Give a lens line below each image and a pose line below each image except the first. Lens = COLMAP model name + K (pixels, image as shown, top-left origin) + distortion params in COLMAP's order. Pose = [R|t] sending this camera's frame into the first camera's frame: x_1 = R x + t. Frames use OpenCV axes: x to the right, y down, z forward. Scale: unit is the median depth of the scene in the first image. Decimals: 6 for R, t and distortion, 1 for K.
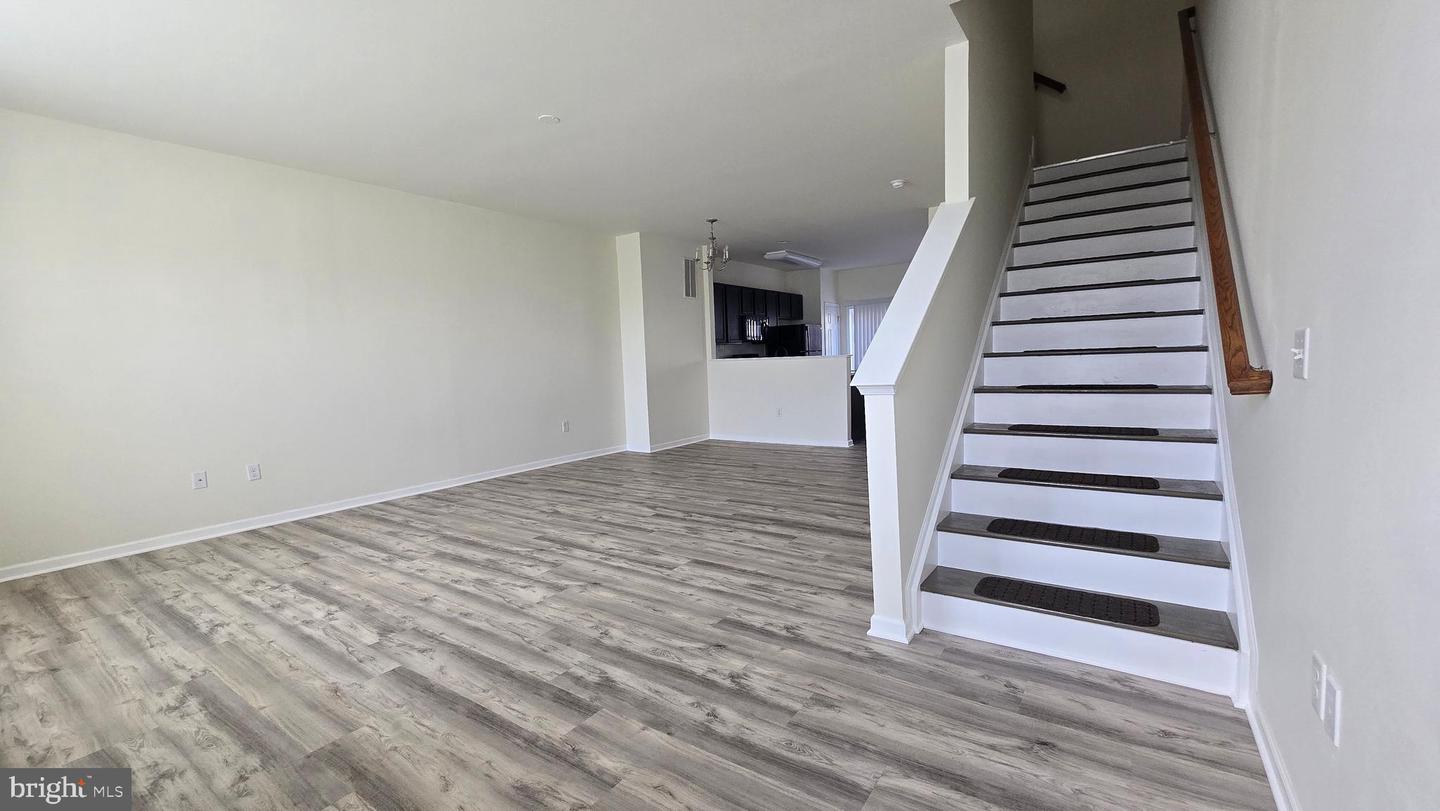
lens RADIAL K [[591.4, 0, 717.1], [0, 591.4, 417.3], [0, 0, 1]] dist [-0.007367, 0.001715]
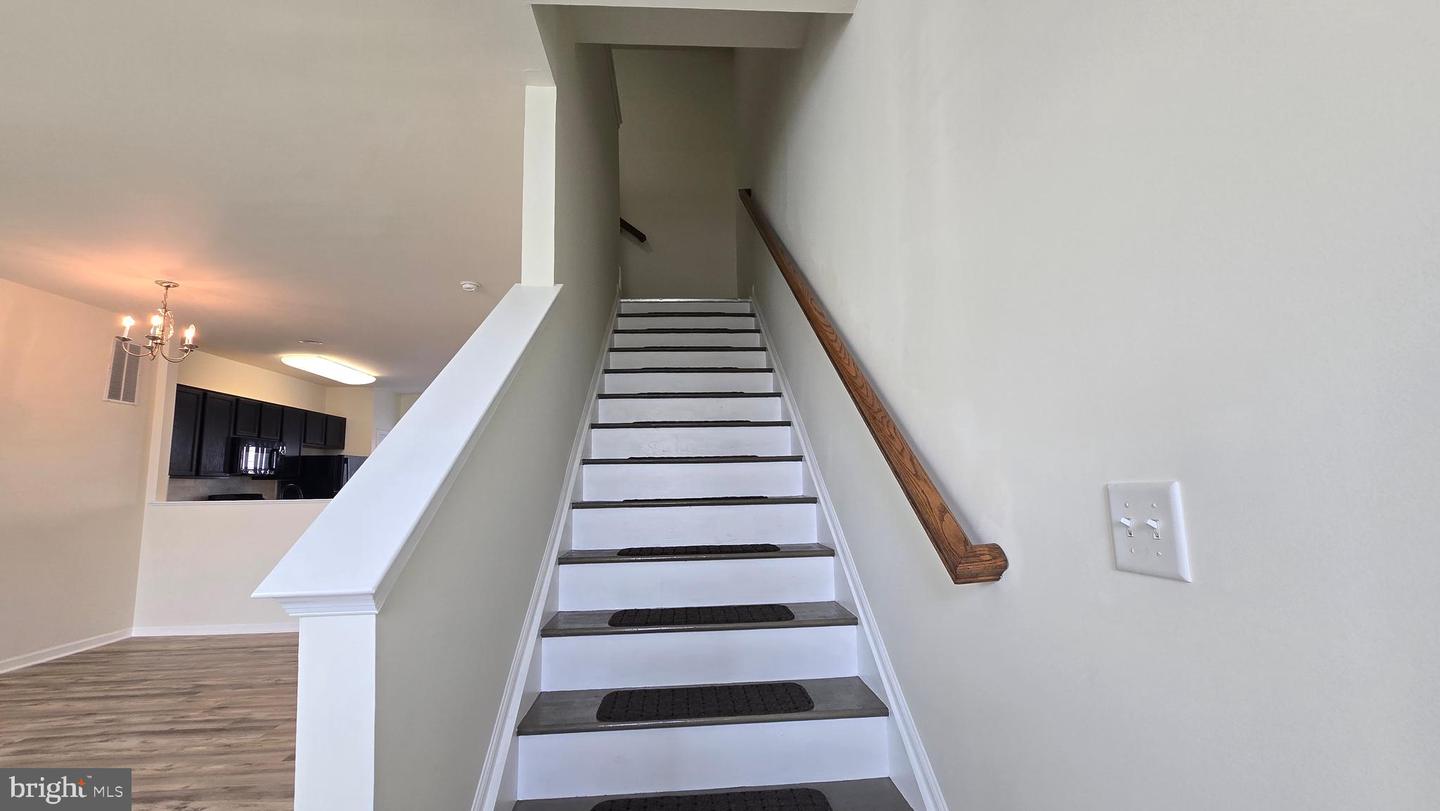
lens RADIAL K [[591.4, 0, 730.2], [0, 591.4, 411.8], [0, 0, 1]] dist [-0.007367, 0.001715]
pose [[0.770258, 0.099612, 0.629905, 0.122055], [0.056133, 0.973302, -0.222557, -0.039776], [-0.635258, 0.206785, 0.744102, 0.285480]]
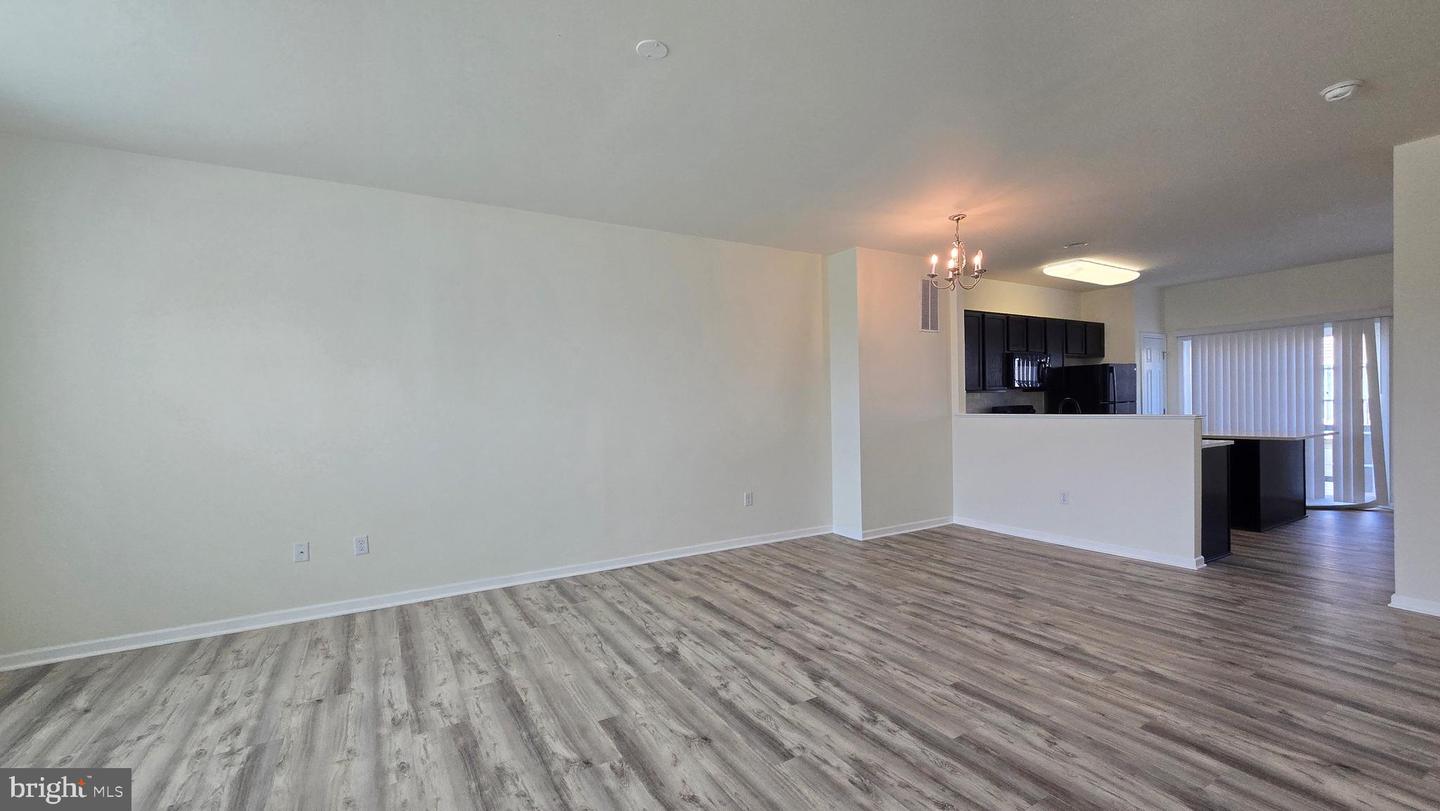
lens RADIAL K [[591.4, 0, 720.3], [0, 591.4, 414.9], [0, 0, 1]] dist [-0.007367, 0.001715]
pose [[0.911157, 0.022541, -0.411442, 0.047297], [-0.051620, 0.996881, -0.059702, -0.081334], [0.408813, 0.075636, 0.909479, 0.466306]]
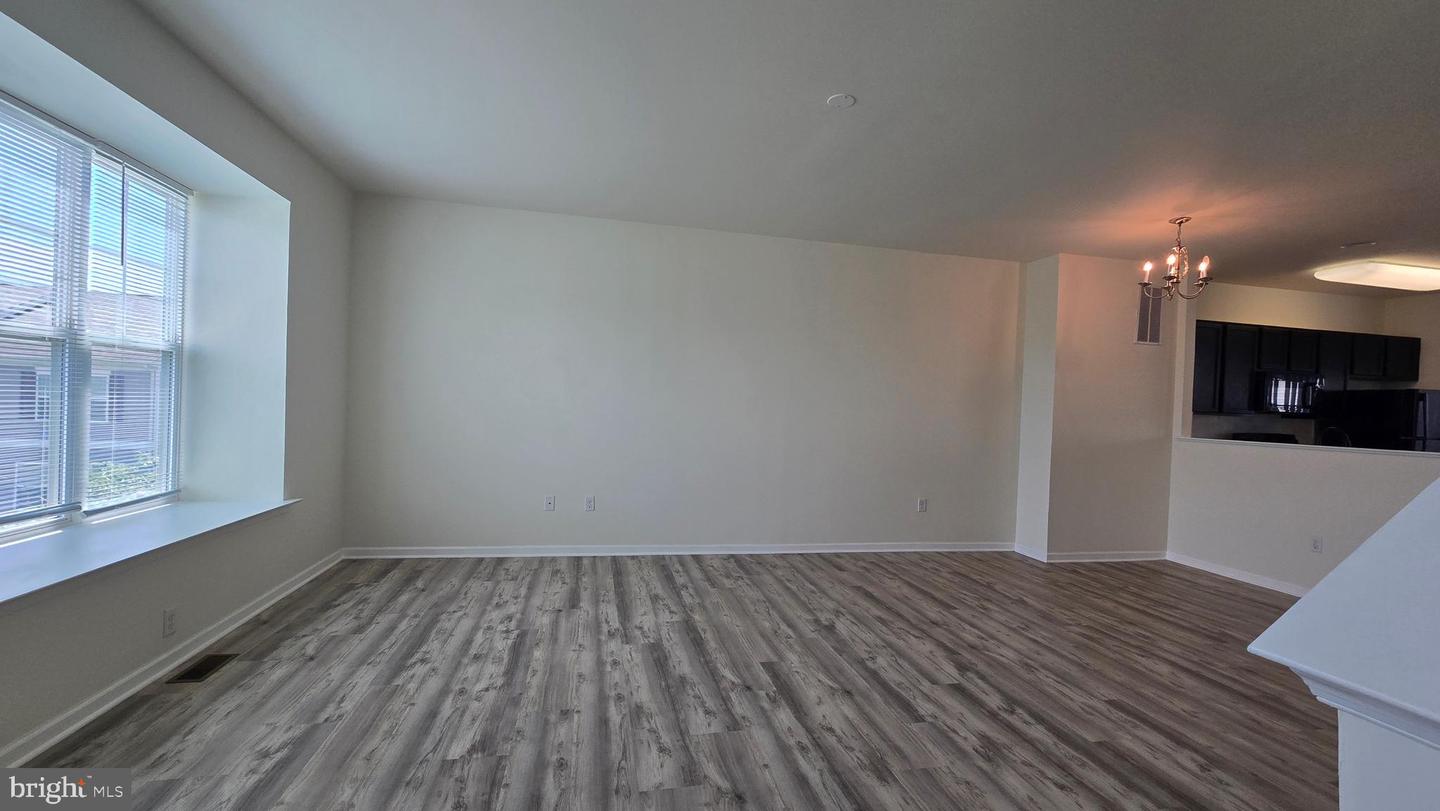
lens RADIAL K [[591.4, 0, 709.1], [0, 591.4, 418.9], [0, 0, 1]] dist [-0.007367, 0.001715]
pose [[0.721393, 0.075321, -0.688418, 0.127618], [-0.131131, 0.990941, -0.028992, -0.067383], [0.679998, 0.111187, 0.724735, 0.382092]]
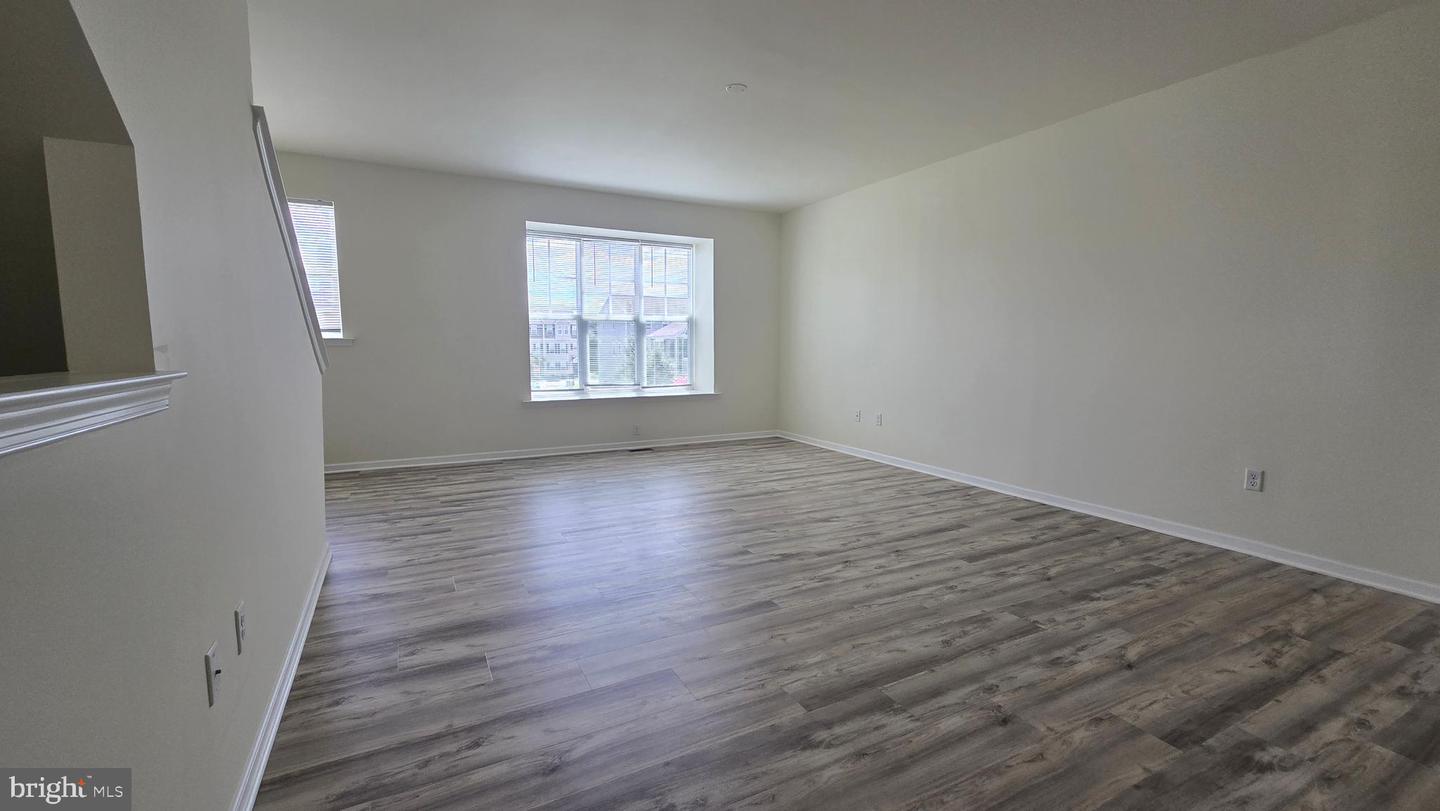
lens RADIAL K [[591.4, 0, 722.9], [0, 591.4, 398.8], [0, 0, 1]] dist [-0.007367, 0.001715]
pose [[-0.448917, 0.112334, -0.886484, 0.606892], [-0.082764, 0.982575, 0.166422, -0.161349], [0.889732, 0.148079, -0.431798, 1.406765]]
